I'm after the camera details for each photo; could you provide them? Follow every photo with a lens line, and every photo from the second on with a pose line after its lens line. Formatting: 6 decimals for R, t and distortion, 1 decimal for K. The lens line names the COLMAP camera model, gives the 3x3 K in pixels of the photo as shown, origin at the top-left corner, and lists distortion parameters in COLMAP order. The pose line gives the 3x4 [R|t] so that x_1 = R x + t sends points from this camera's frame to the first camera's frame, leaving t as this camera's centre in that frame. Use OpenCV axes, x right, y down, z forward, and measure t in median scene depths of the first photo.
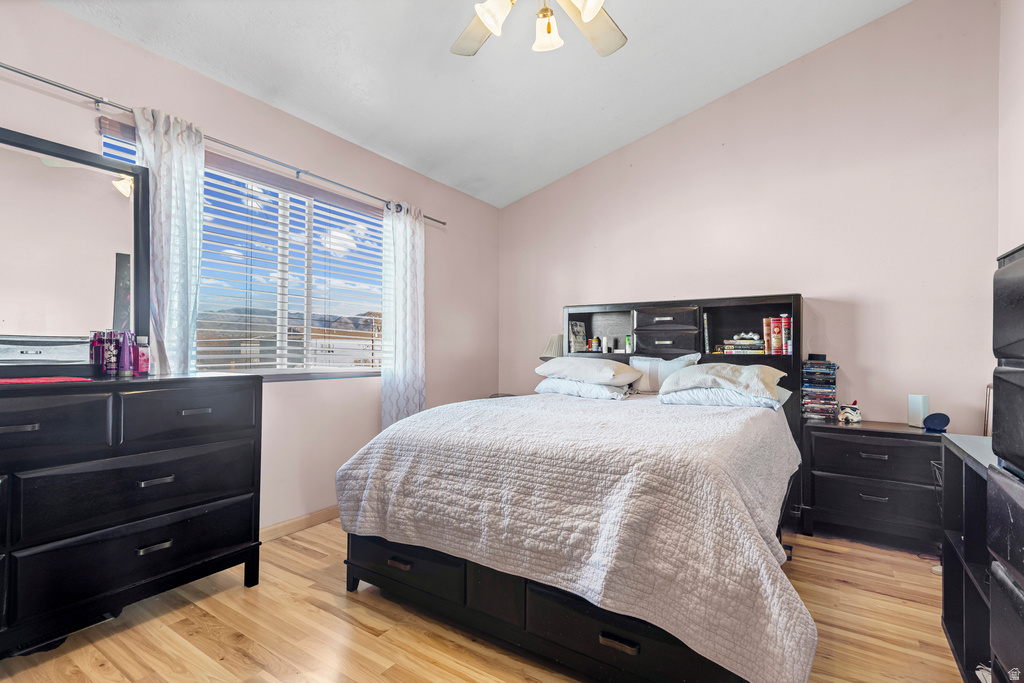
lens RADIAL K [[475.1, 0, 506.0], [0, 475.1, 348.3], [0, 0, 1]] dist [0.006439, -0.001760]
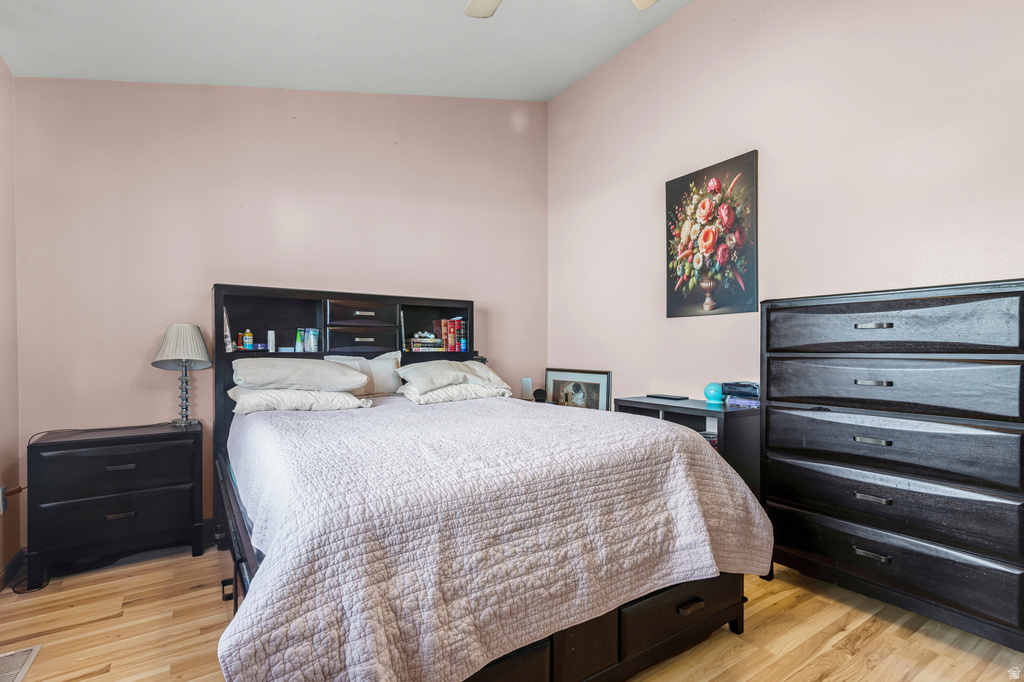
lens RADIAL K [[475.1, 0, 505.0], [0, 475.1, 350.5], [0, 0, 1]] dist [0.006439, -0.001760]
pose [[0.388352, -0.009012, 0.921467, -0.752048], [-0.002586, 0.999938, 0.010869, -0.003789], [-0.921507, -0.006604, 0.388305, 0.744188]]
